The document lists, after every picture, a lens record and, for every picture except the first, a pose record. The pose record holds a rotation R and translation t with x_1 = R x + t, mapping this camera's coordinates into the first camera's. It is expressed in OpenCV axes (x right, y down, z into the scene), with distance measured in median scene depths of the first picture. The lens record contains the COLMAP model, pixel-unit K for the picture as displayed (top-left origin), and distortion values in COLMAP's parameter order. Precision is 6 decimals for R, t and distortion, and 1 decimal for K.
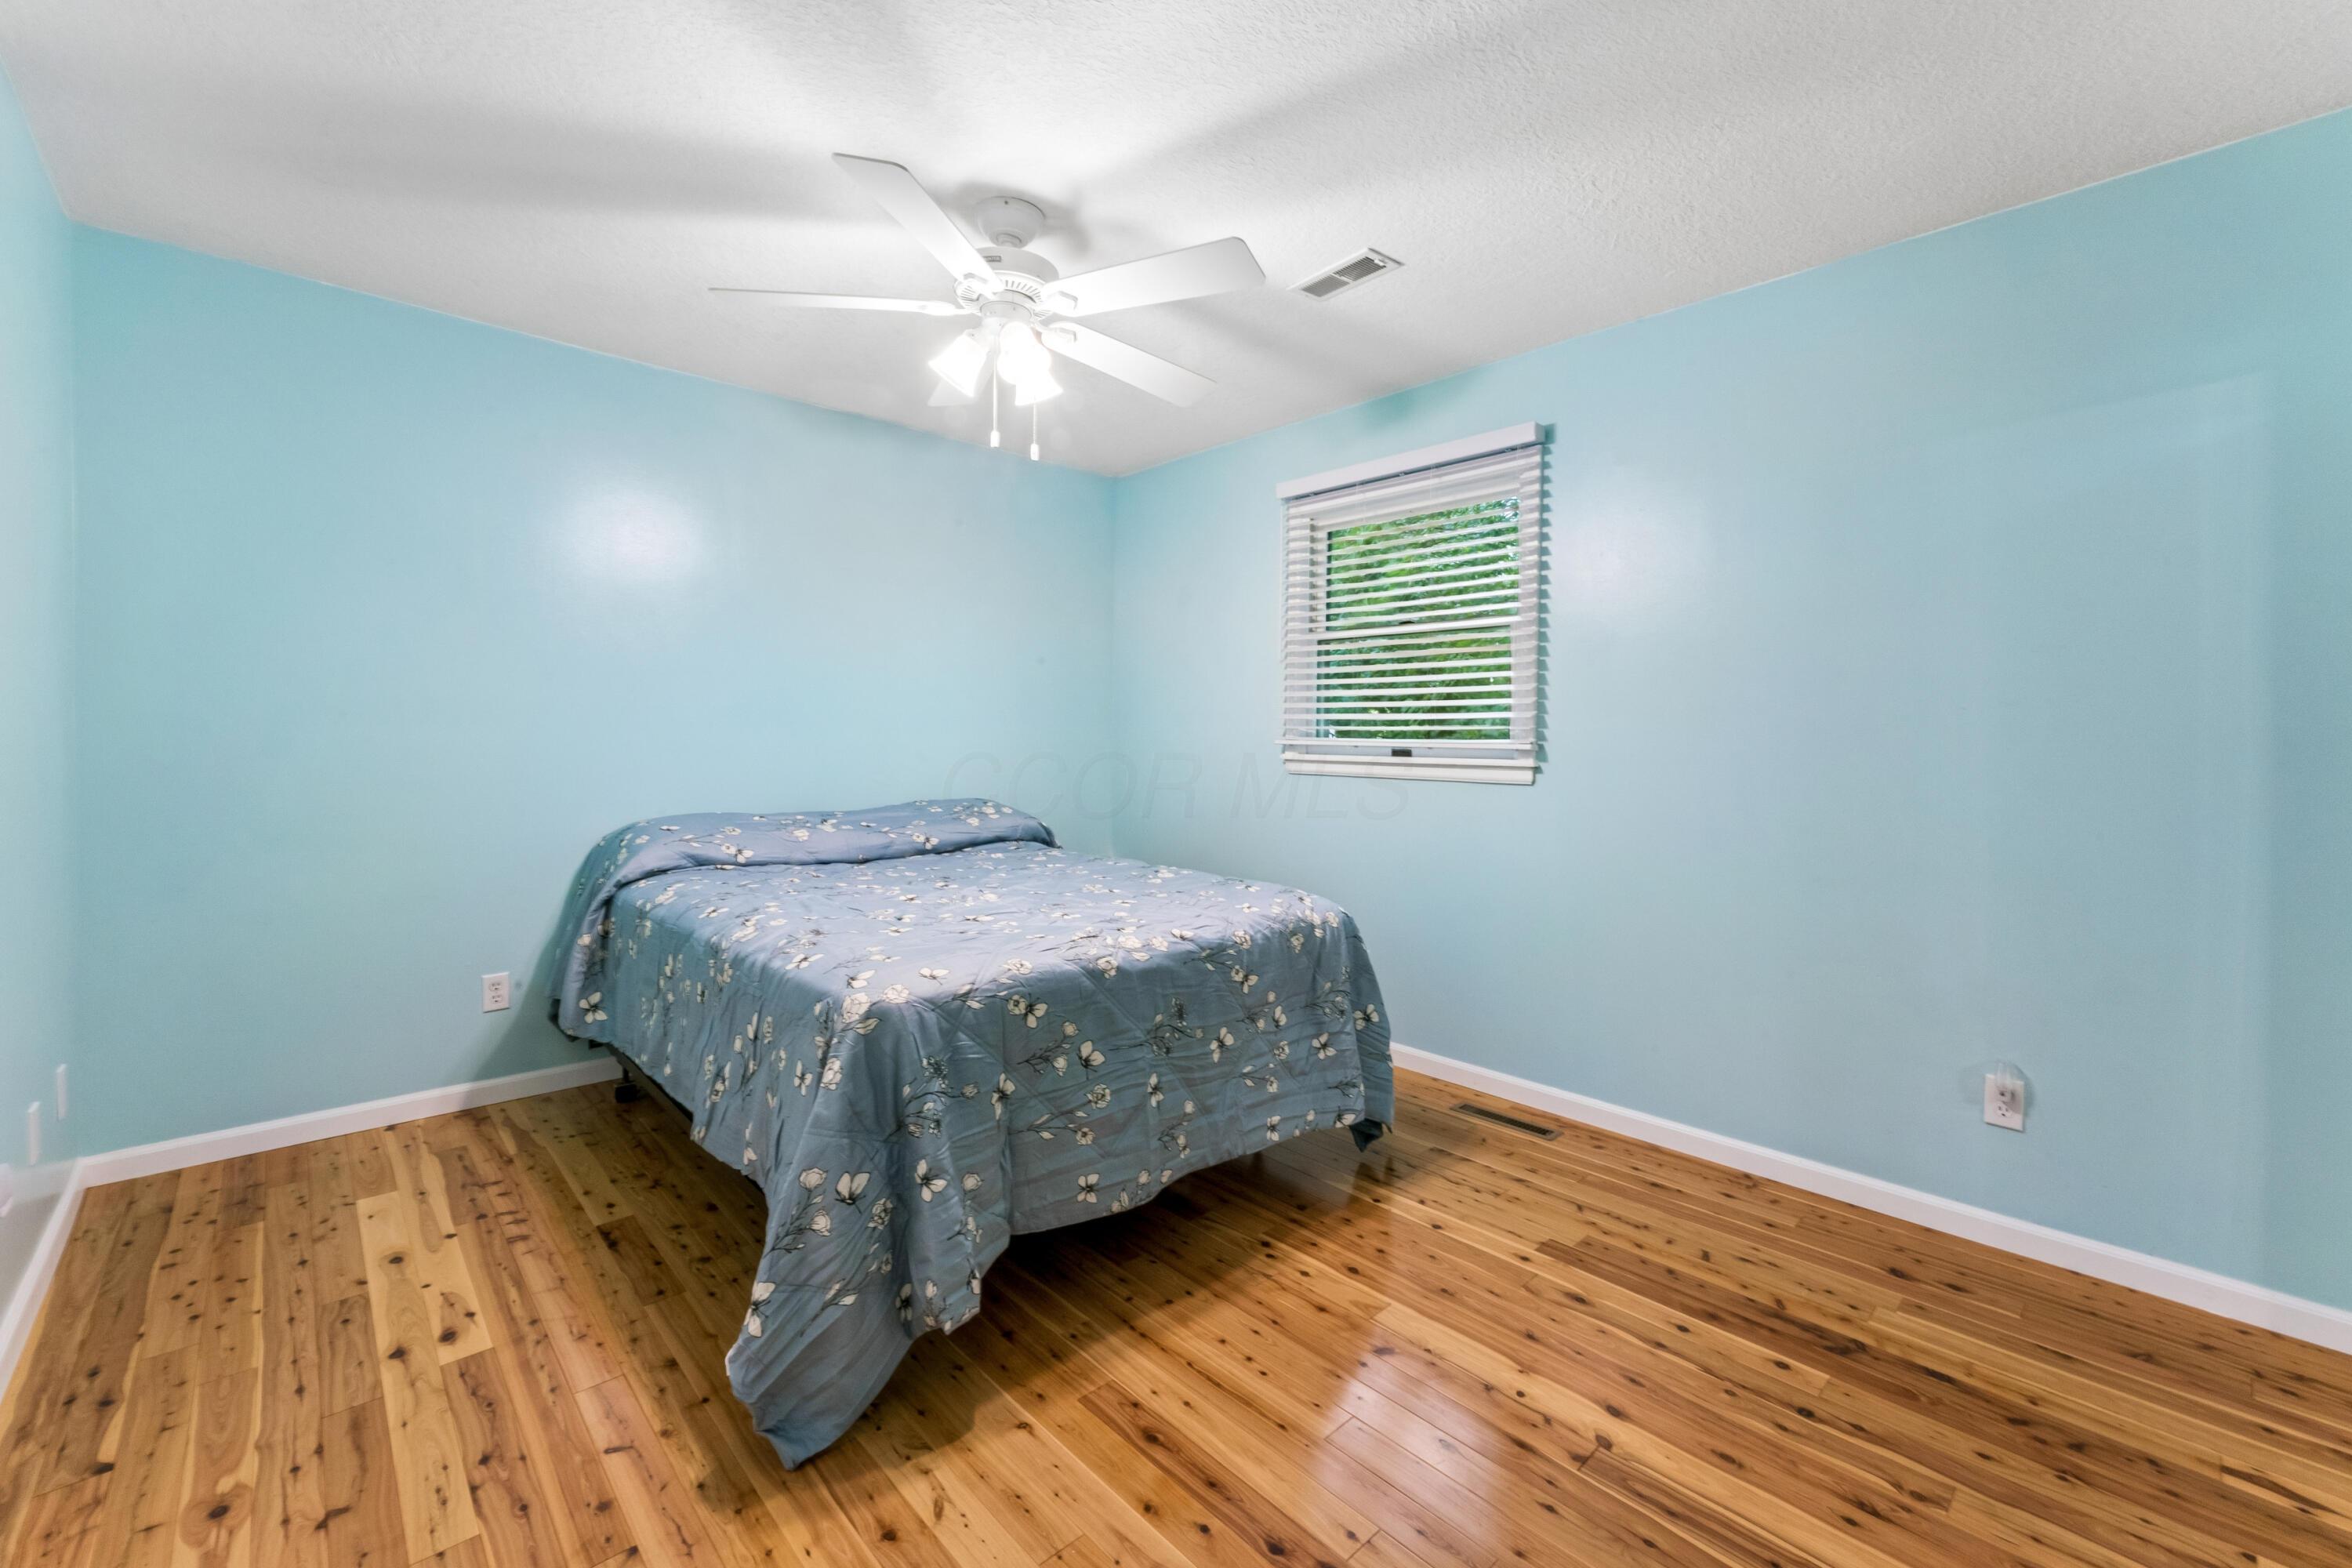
lens RADIAL K [[965.0, 0, 1184.4], [0, 965.0, 766.5], [0, 0, 1]] dist [0.001723, -0.000528]
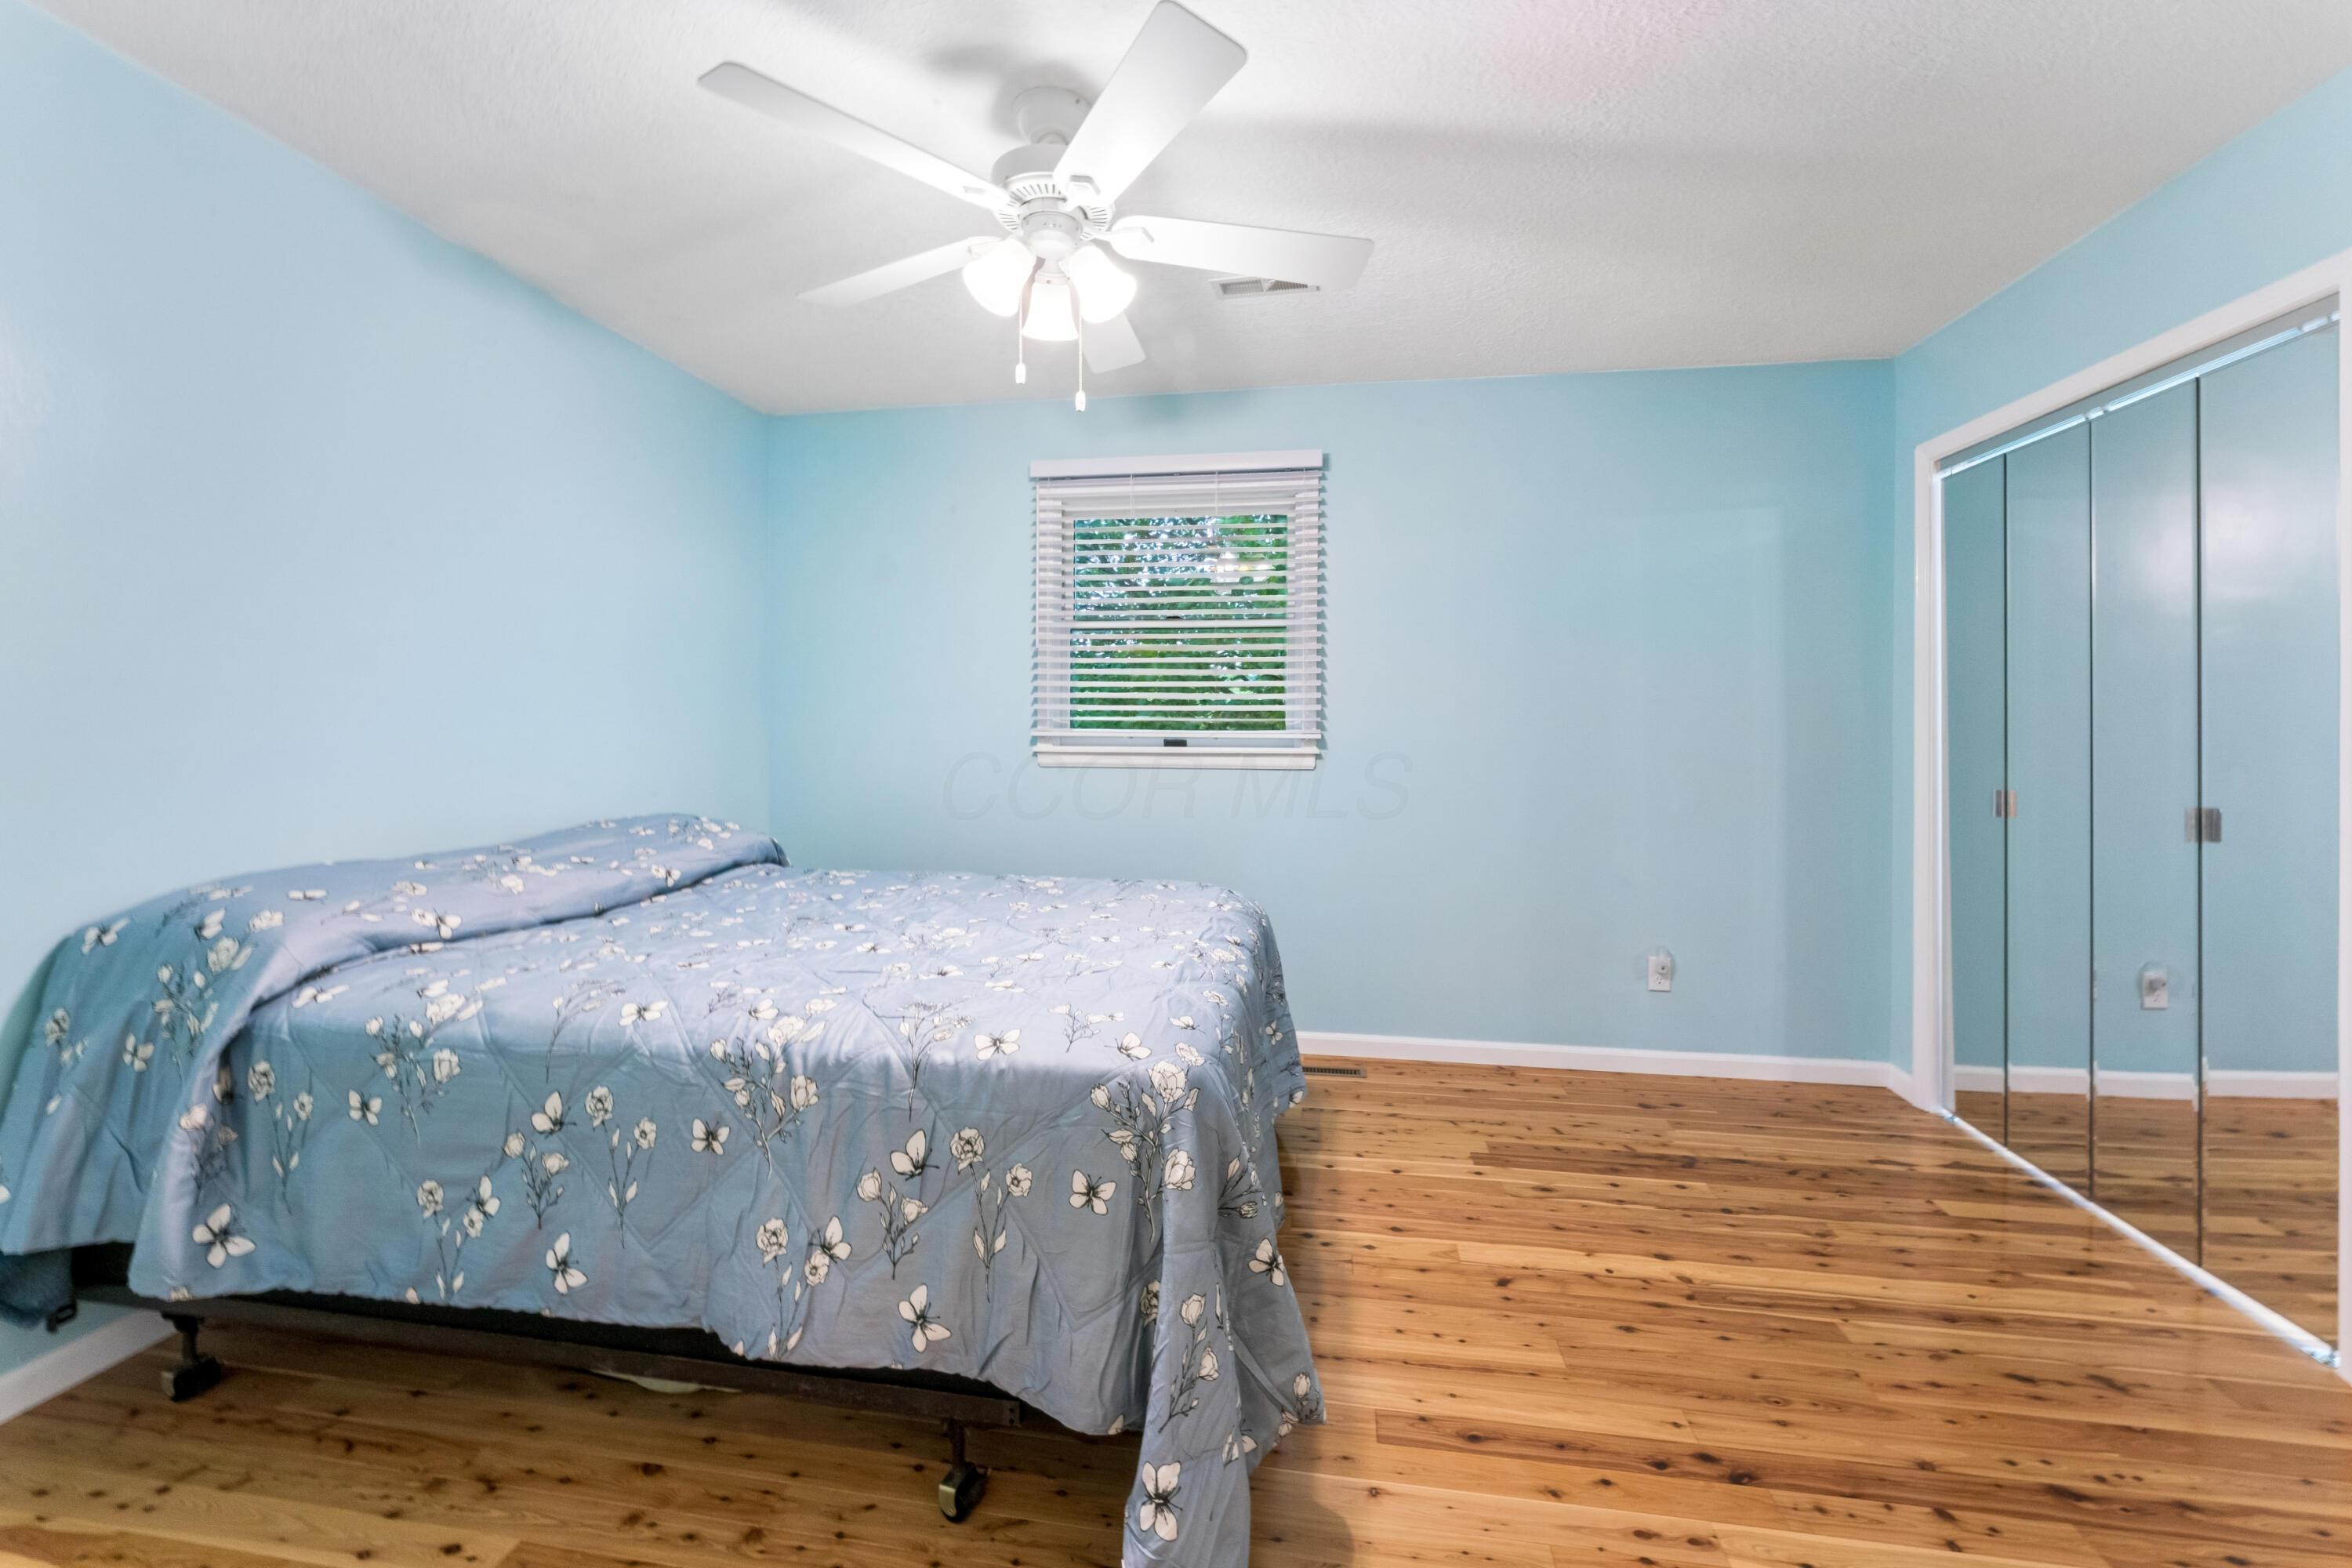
lens RADIAL K [[965.0, 0, 1173.3], [0, 965.0, 747.5], [0, 0, 1]] dist [0.001723, -0.000528]
pose [[0.789326, -0.020251, 0.613640, -0.516172], [0.022274, 0.999742, 0.004342, -0.017768], [-0.613570, 0.010241, 0.789574, 0.232064]]
